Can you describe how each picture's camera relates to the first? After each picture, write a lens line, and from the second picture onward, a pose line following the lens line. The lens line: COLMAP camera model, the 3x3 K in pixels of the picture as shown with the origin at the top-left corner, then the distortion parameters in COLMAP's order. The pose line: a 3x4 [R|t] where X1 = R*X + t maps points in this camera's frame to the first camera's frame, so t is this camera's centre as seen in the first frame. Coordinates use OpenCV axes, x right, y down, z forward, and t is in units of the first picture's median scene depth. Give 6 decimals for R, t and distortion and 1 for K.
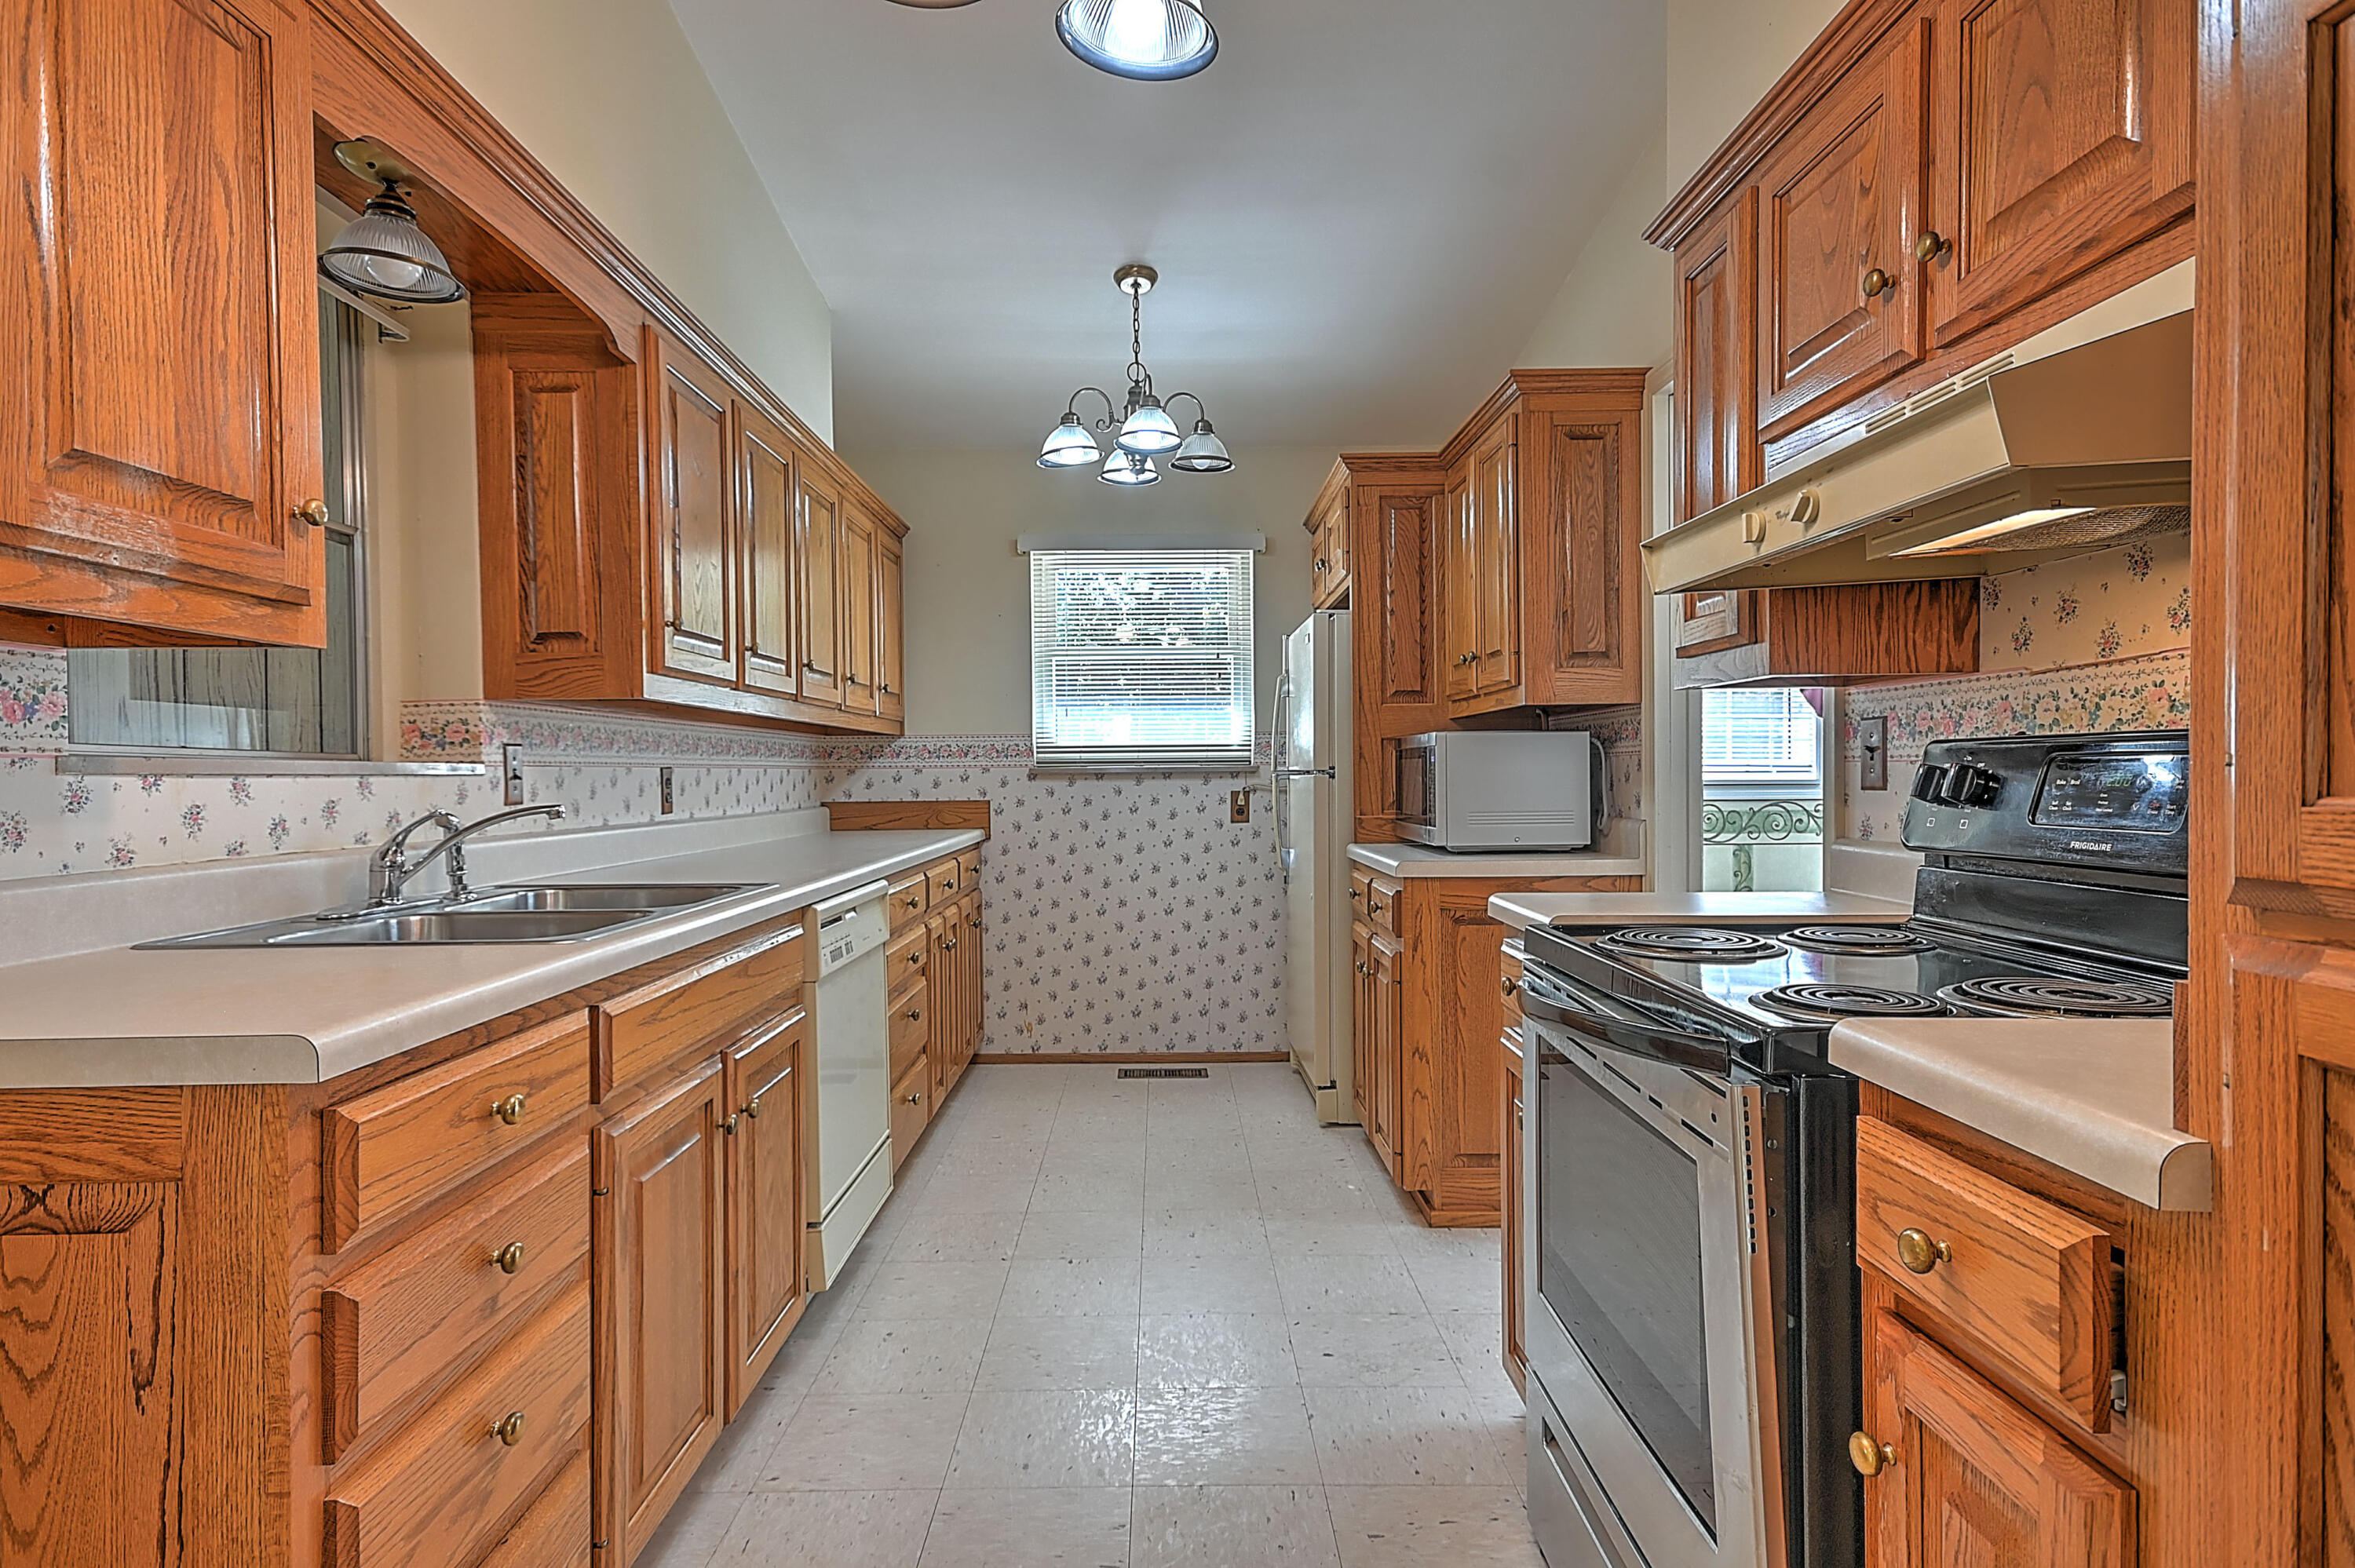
lens RADIAL K [[1212.2, 0, 1168.8], [0, 1212.2, 788.9], [0, 0, 1]] dist [-0.002770, 0.000125]
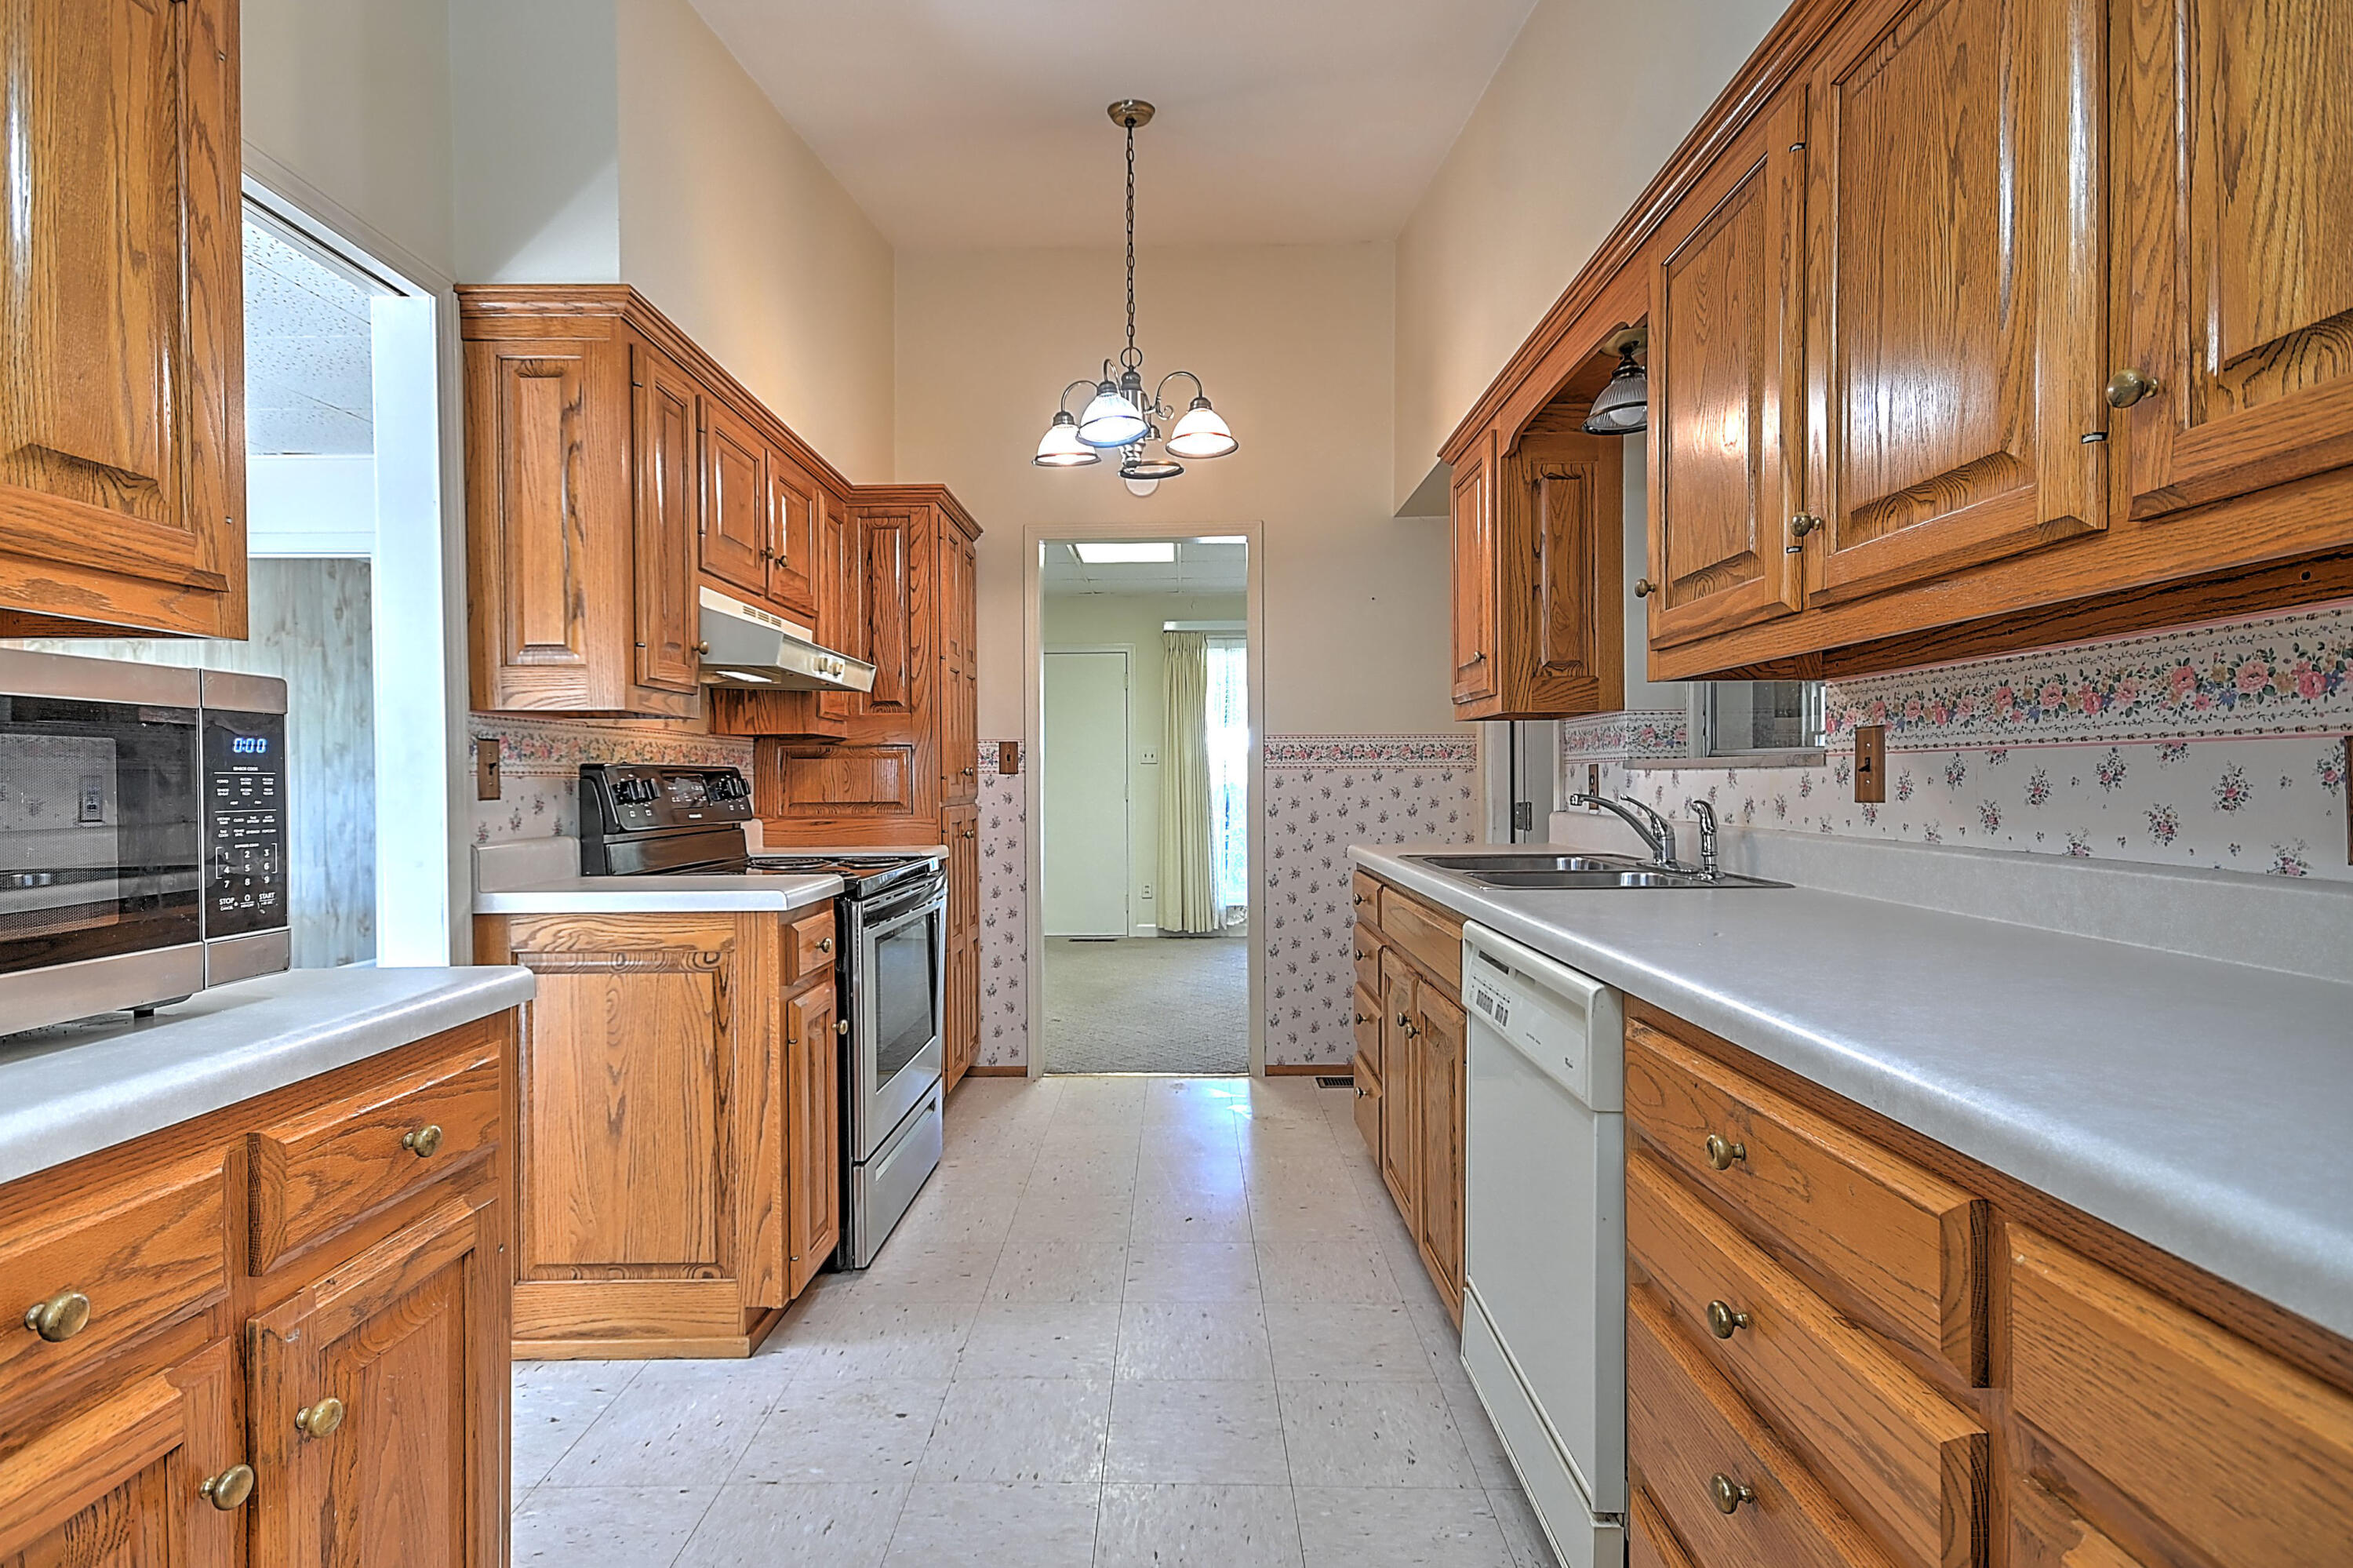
lens RADIAL K [[1097.0, 0, 1173.6], [0, 1097.0, 789.9], [0, 0, 1]] dist [0.005144, 0.000539]
pose [[-0.999855, 0.015620, 0.006737, -0.058244], [0.015769, 0.999618, 0.022696, -0.013407], [-0.006379, 0.022799, -0.999720, 1.224857]]
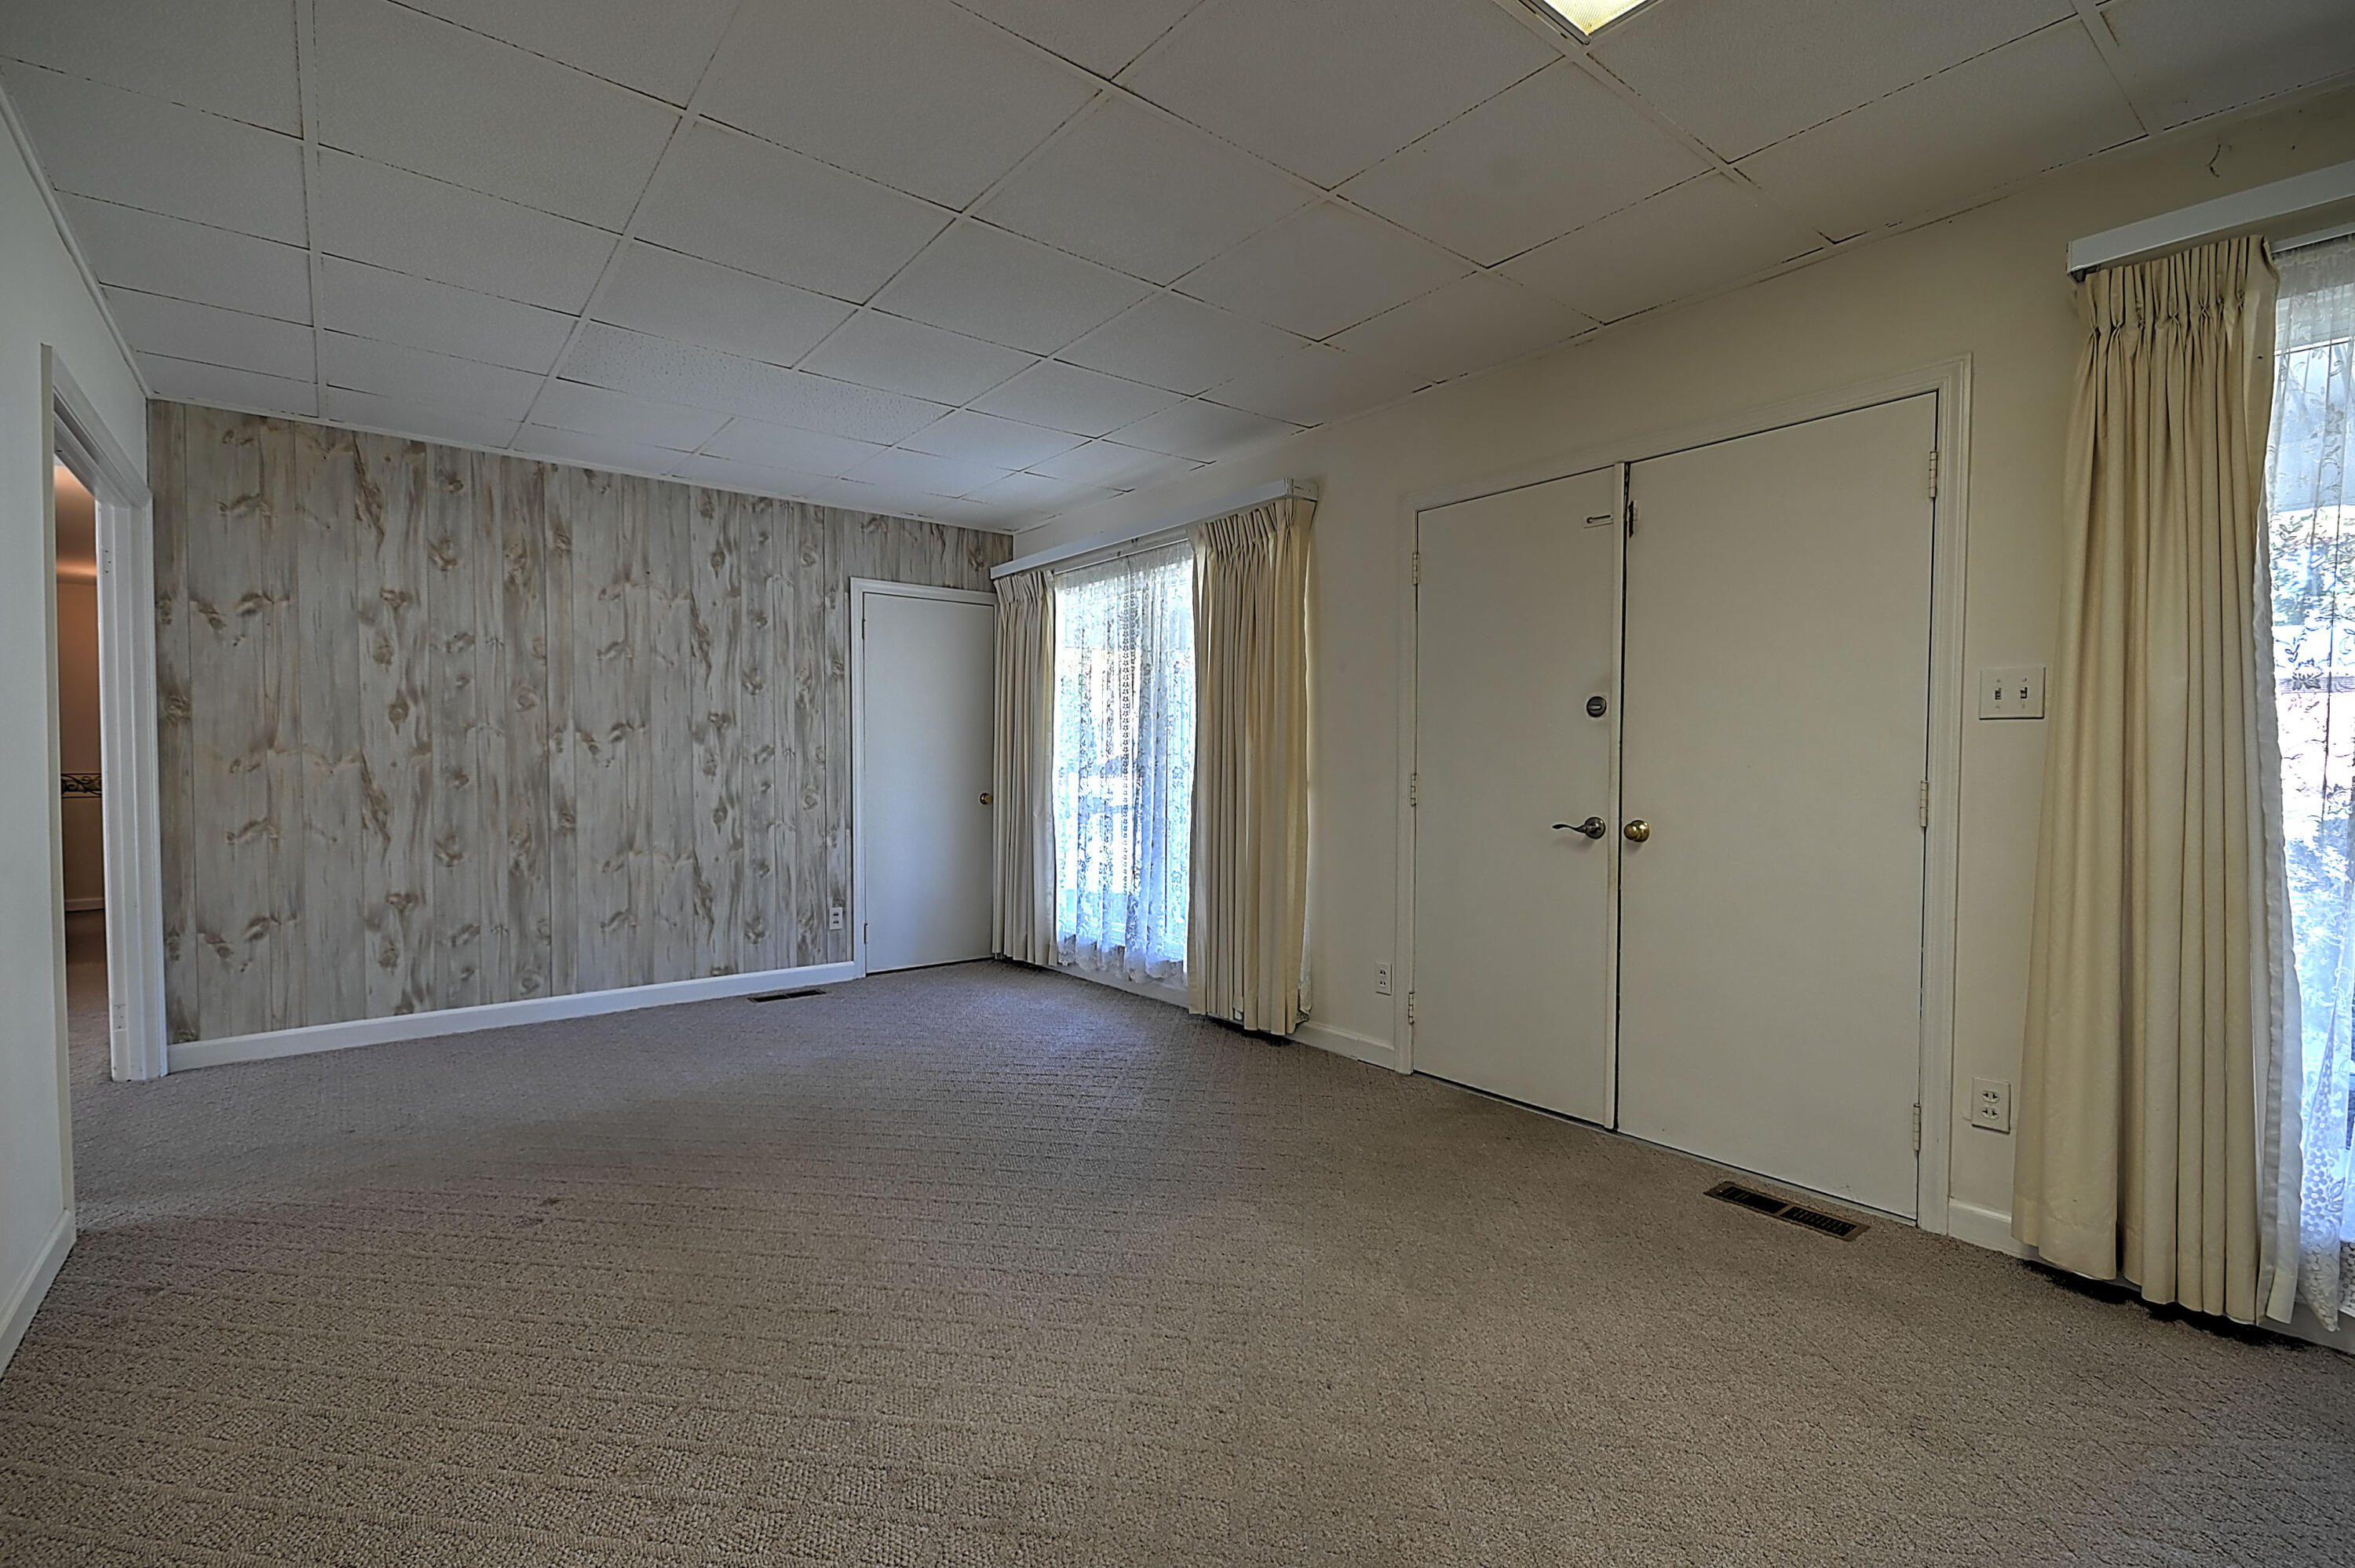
lens RADIAL K [[1026.0, 0, 1171.8], [0, 1026.0, 789.9], [0, 0, 1]] dist [0.010321, -0.004593]
pose [[-0.619214, -0.013371, 0.785109, -0.185845], [0.013963, 0.999509, 0.028035, 0.003508], [-0.785098, 0.028322, -0.618723, -0.168066]]
